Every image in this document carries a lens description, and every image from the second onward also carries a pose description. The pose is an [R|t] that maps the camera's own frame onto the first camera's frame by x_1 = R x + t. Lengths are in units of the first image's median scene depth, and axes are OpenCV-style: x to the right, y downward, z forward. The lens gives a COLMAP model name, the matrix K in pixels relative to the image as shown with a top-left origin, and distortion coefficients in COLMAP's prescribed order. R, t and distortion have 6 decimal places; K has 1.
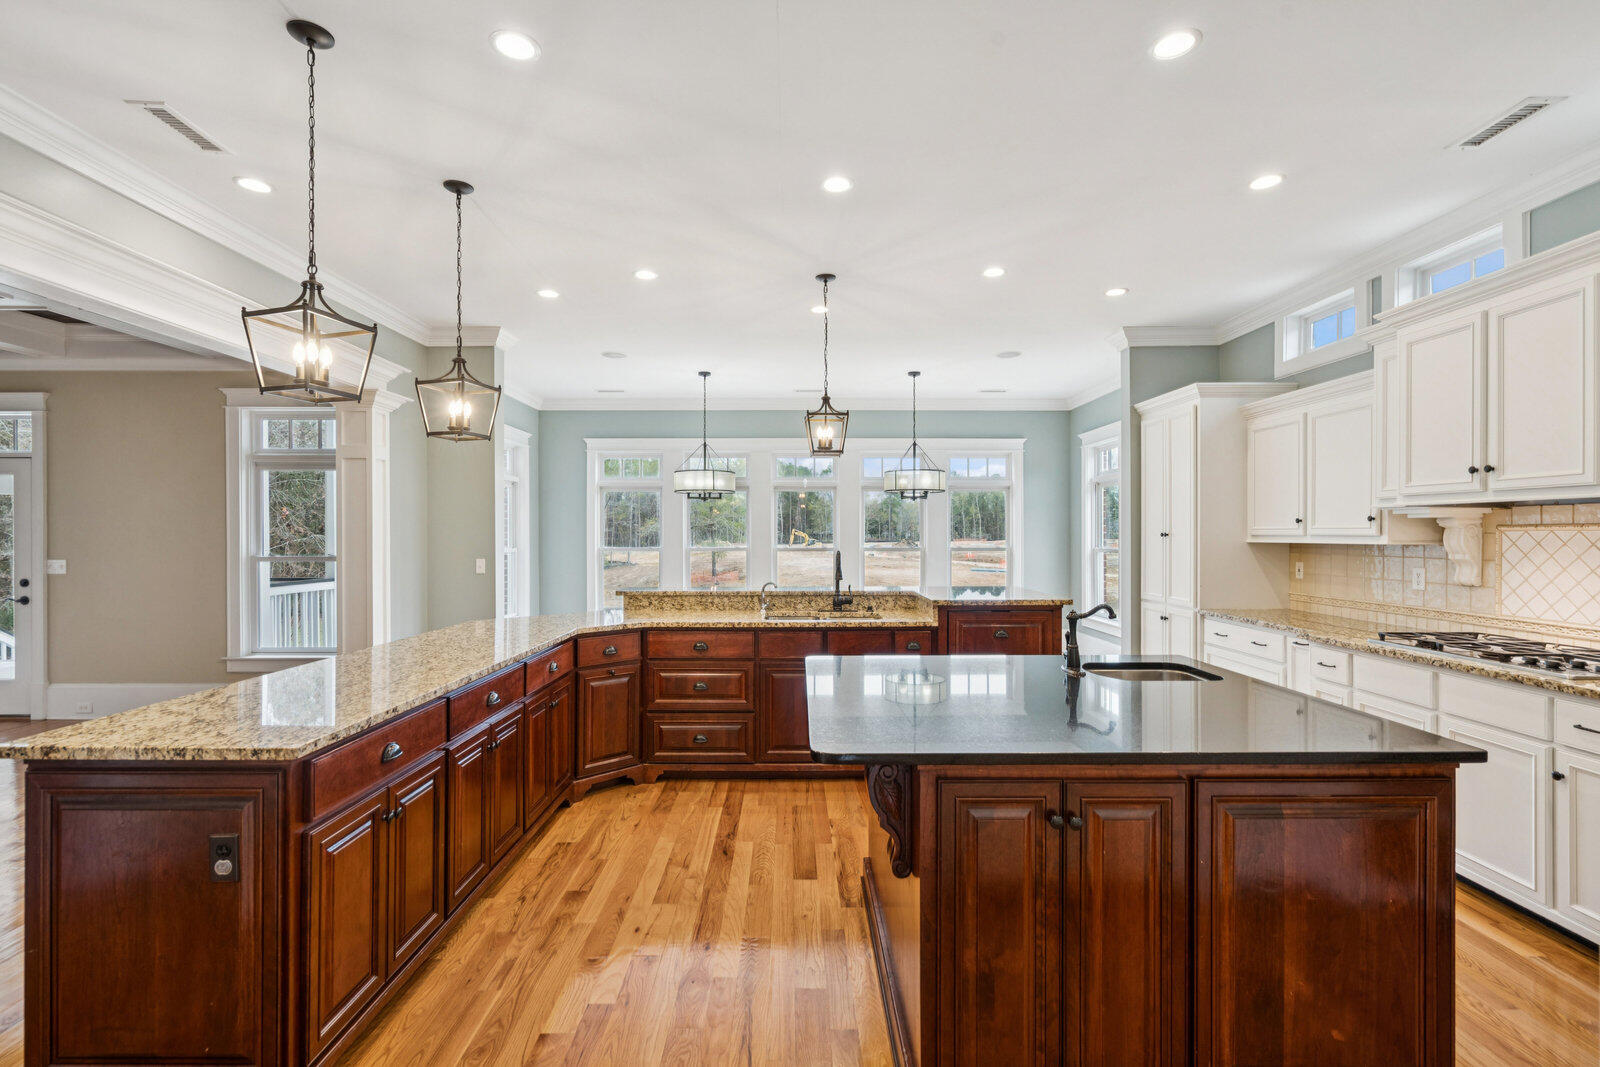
lens RADIAL K [[727.4, 0, 802.5], [0, 727.4, 535.4], [0, 0, 1]] dist [-0.006094, 0.002829]
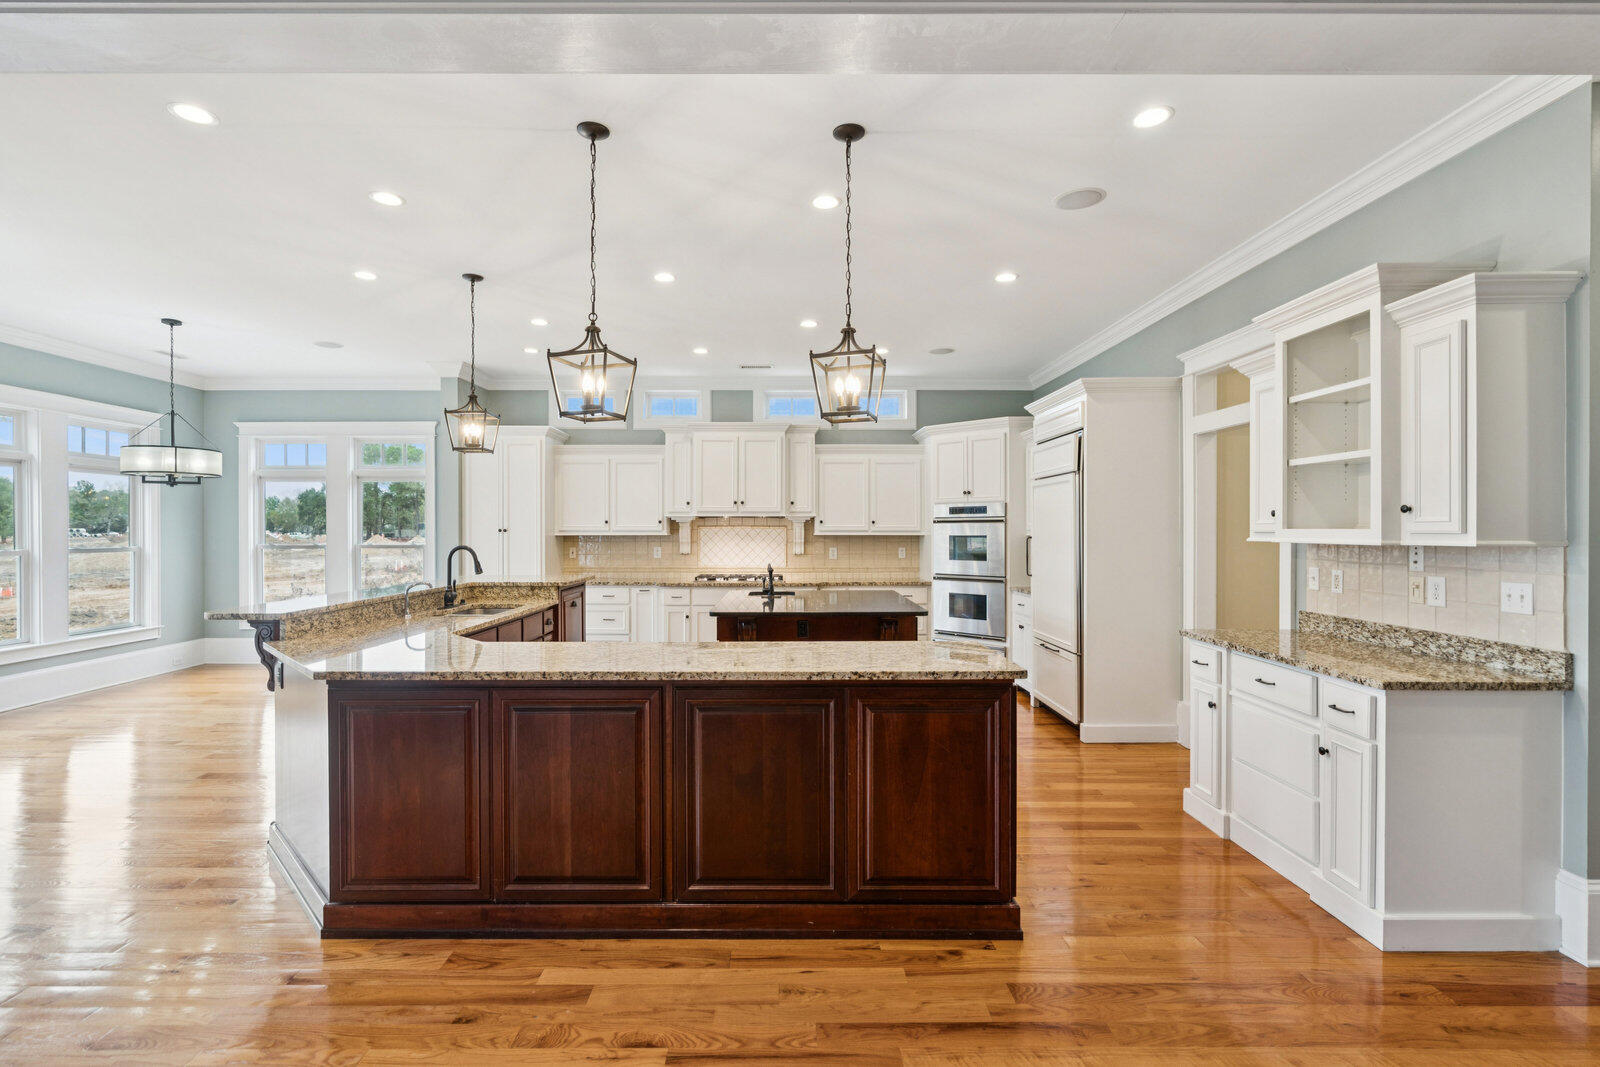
lens RADIAL K [[727.4, 0, 783.9], [0, 727.4, 533.1], [0, 0, 1]] dist [-0.006094, 0.002829]
pose [[0.012900, -0.004659, 0.999906, -0.920768], [0.002551, 0.999986, 0.004626, -0.000885], [-0.999914, 0.002492, 0.012912, 0.517153]]
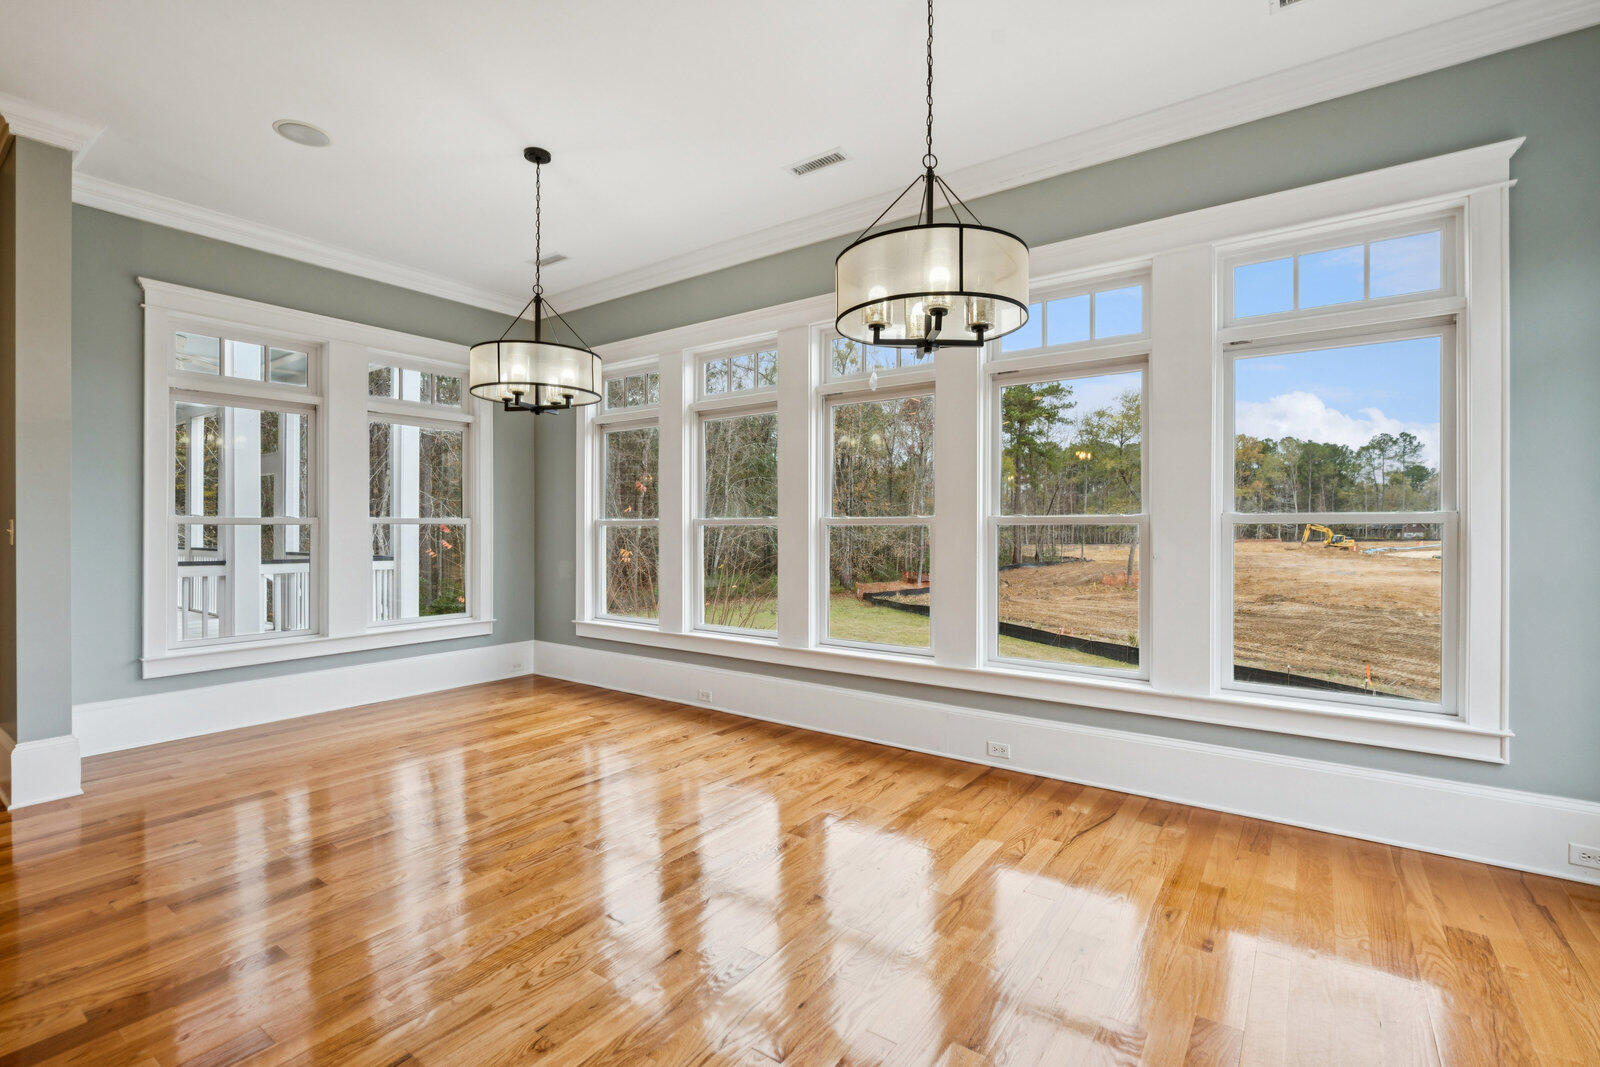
lens RADIAL K [[727.4, 0, 791.9], [0, 727.4, 526.9], [0, 0, 1]] dist [-0.006094, 0.002829]
pose [[0.797832, -0.001144, -0.602878, 0.451415], [-0.002062, 0.999987, -0.004627, 0.046126], [0.602876, 0.004935, 0.797820, 1.074540]]
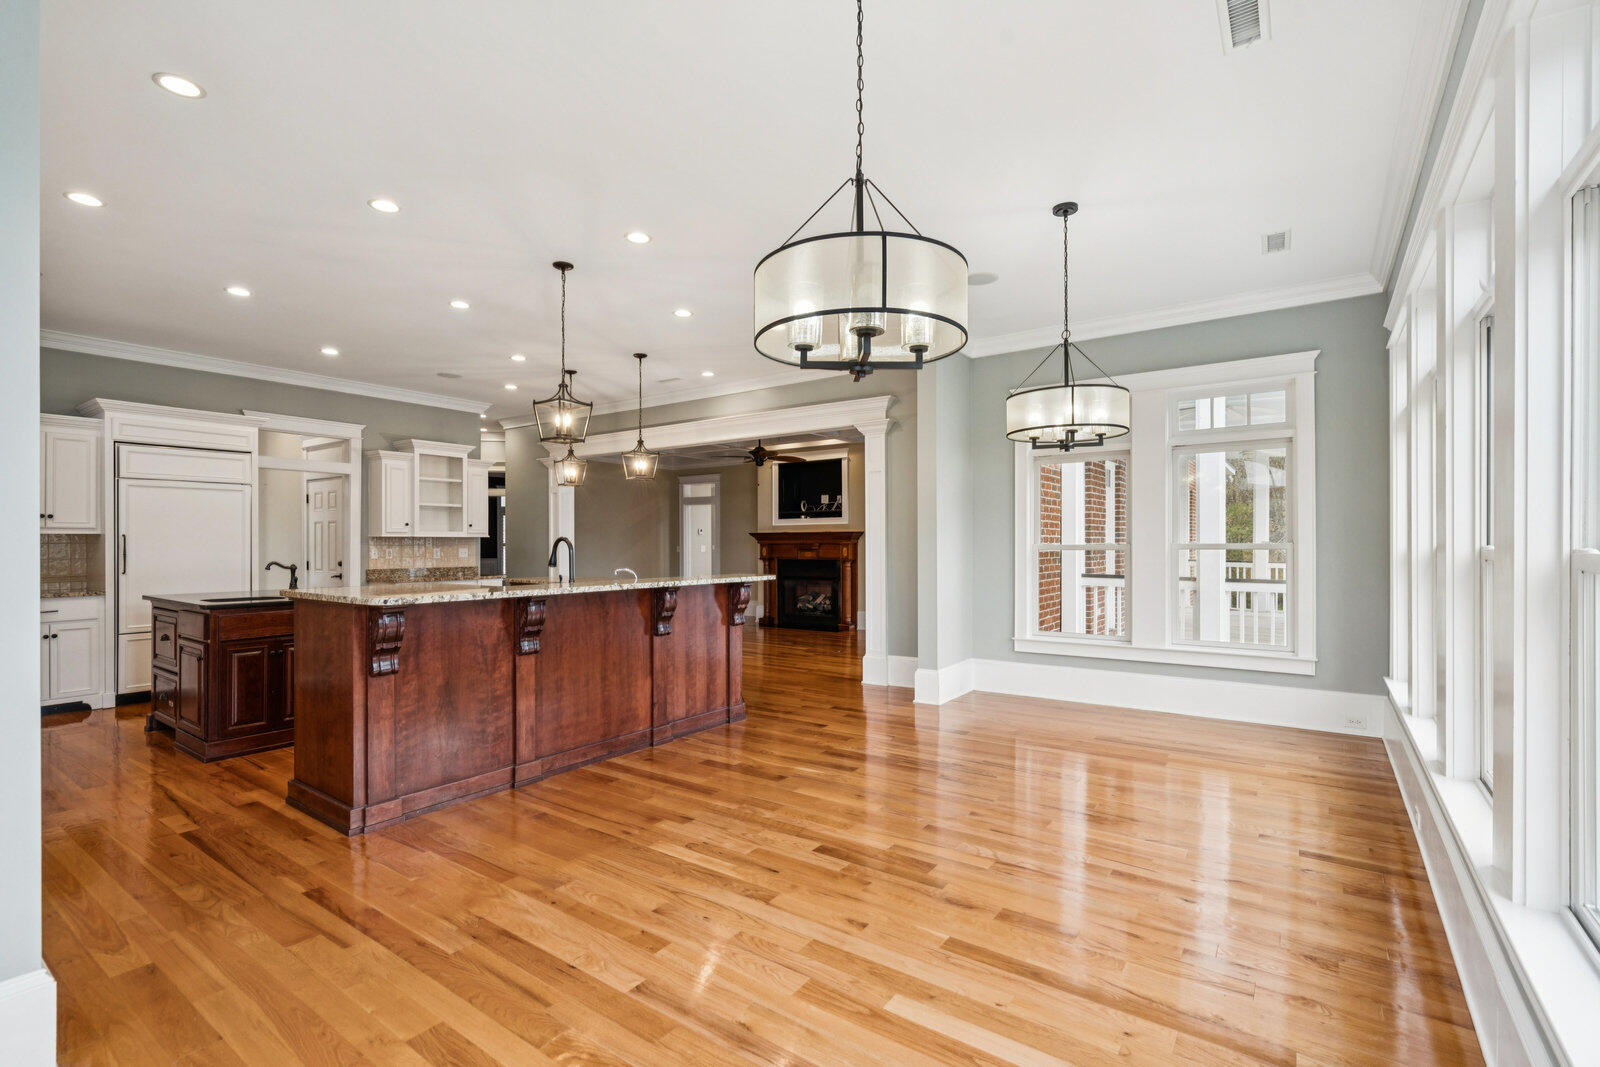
lens RADIAL K [[727.4, 0, 809.0], [0, 727.4, 538.0], [0, 0, 1]] dist [-0.006094, 0.002829]
pose [[-0.590374, -0.002746, -0.807125, 0.600580], [0.001584, 0.999988, -0.004561, 0.025068], [0.807128, -0.003971, -0.590363, 1.738222]]
